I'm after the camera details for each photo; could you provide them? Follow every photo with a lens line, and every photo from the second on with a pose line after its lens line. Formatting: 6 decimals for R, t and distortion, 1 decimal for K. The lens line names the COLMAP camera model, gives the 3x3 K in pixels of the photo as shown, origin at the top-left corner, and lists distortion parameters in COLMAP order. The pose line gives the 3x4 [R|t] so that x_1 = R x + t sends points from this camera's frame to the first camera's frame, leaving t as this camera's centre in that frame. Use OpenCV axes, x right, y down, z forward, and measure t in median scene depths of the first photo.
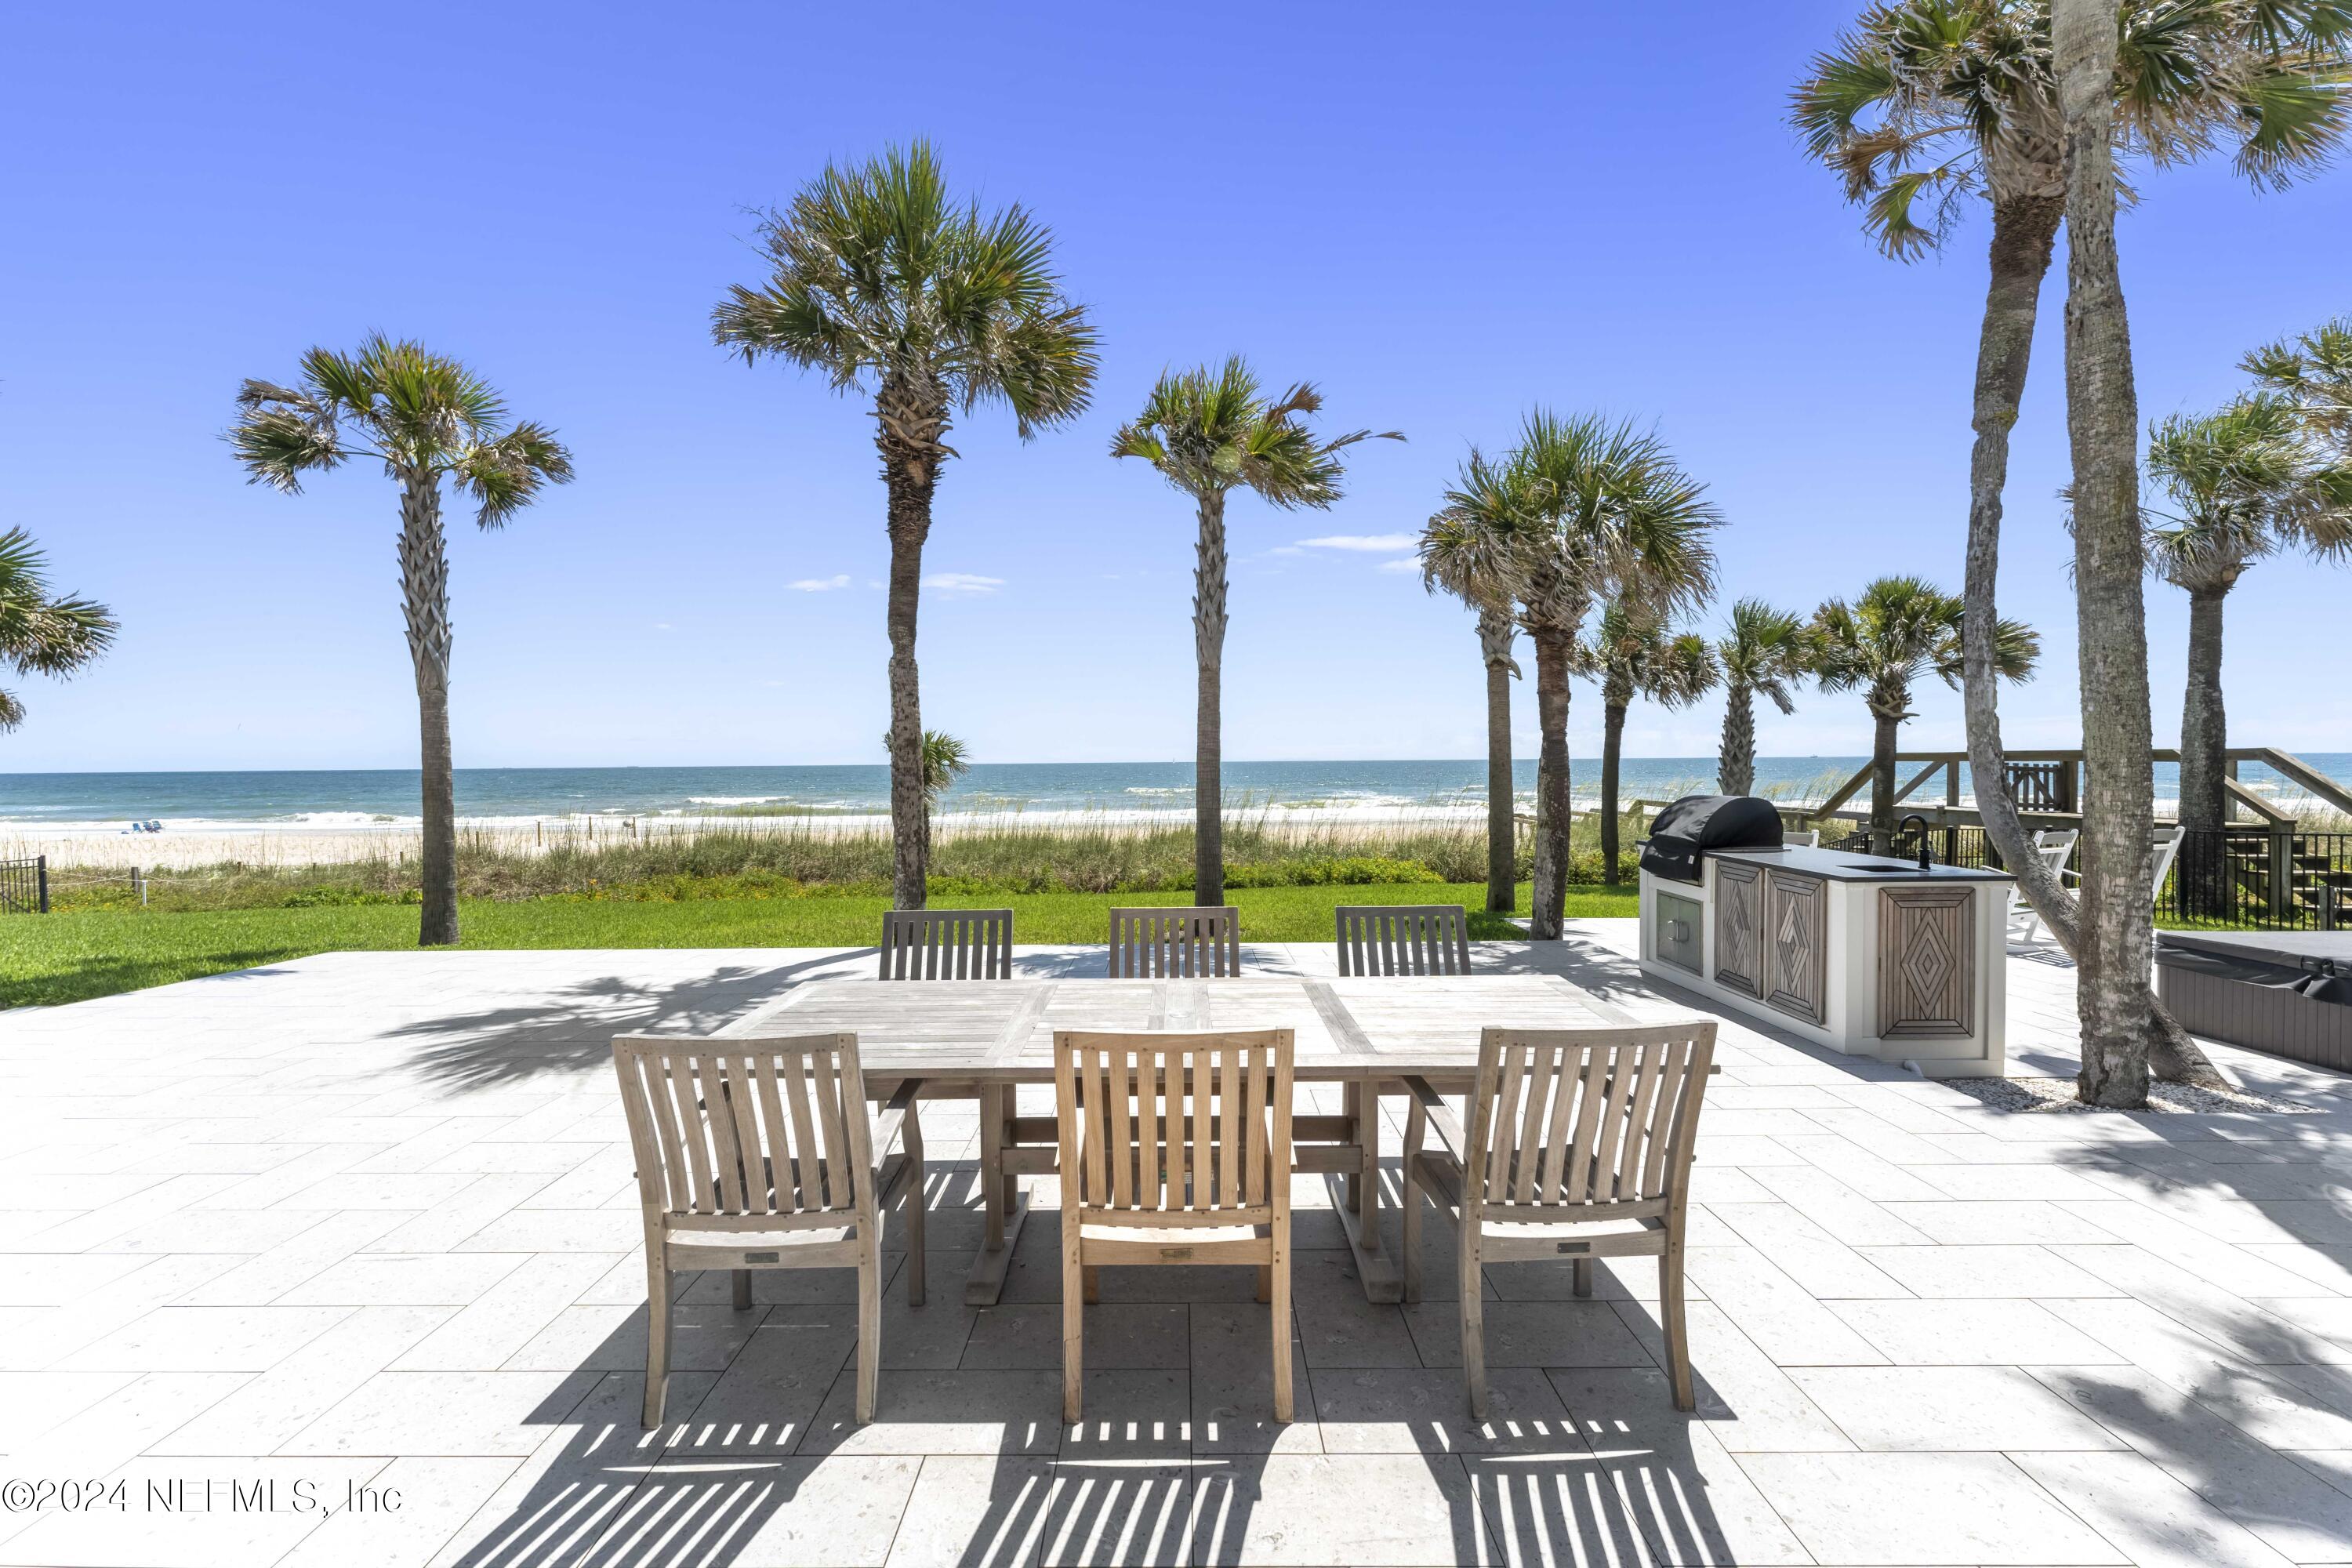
lens RADIAL K [[947.9, 0, 1164.8], [0, 947.9, 796.9], [0, 0, 1]] dist [0.001627, 0.000293]
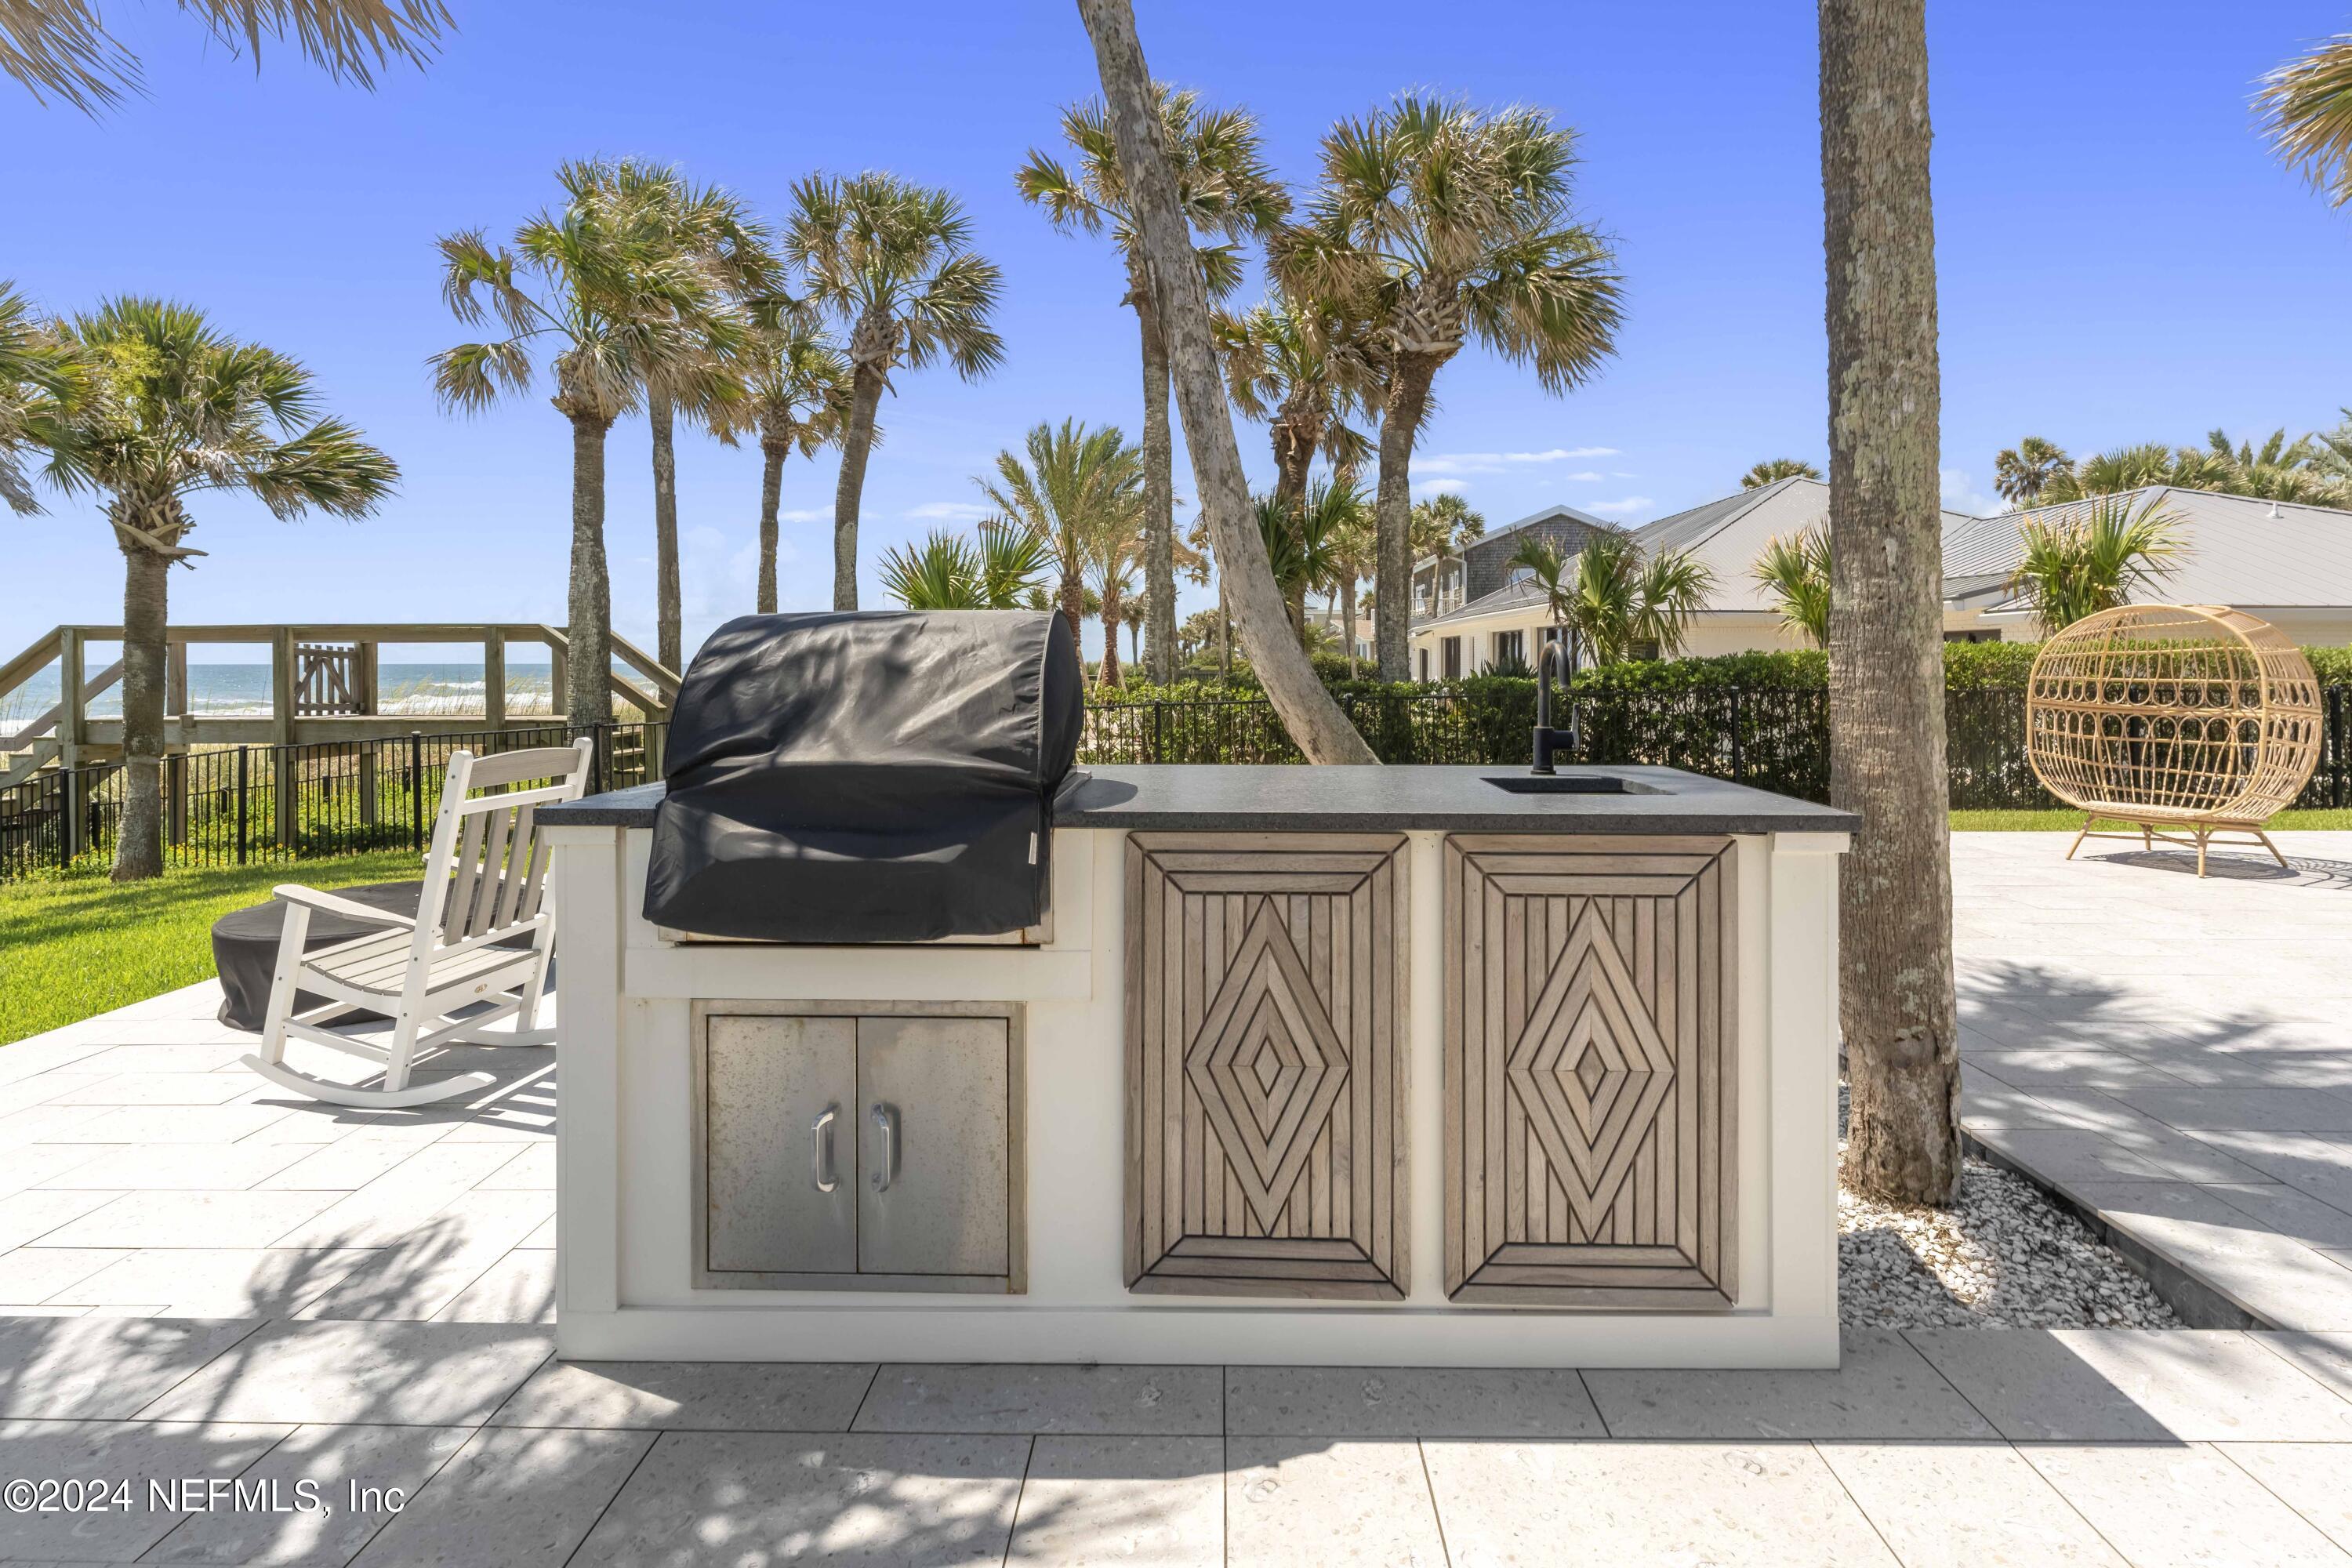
lens RADIAL K [[1187.7, 0, 1175.0], [0, 1187.7, 656.8], [0, 0, 1]] dist [-0.015793, 0.000318]
pose [[0.032751, 0.015183, 0.999348, 0.135538], [0.035203, 0.999247, -0.016335, 0.012114], [-0.998843, 0.035715, 0.032192, 0.531839]]
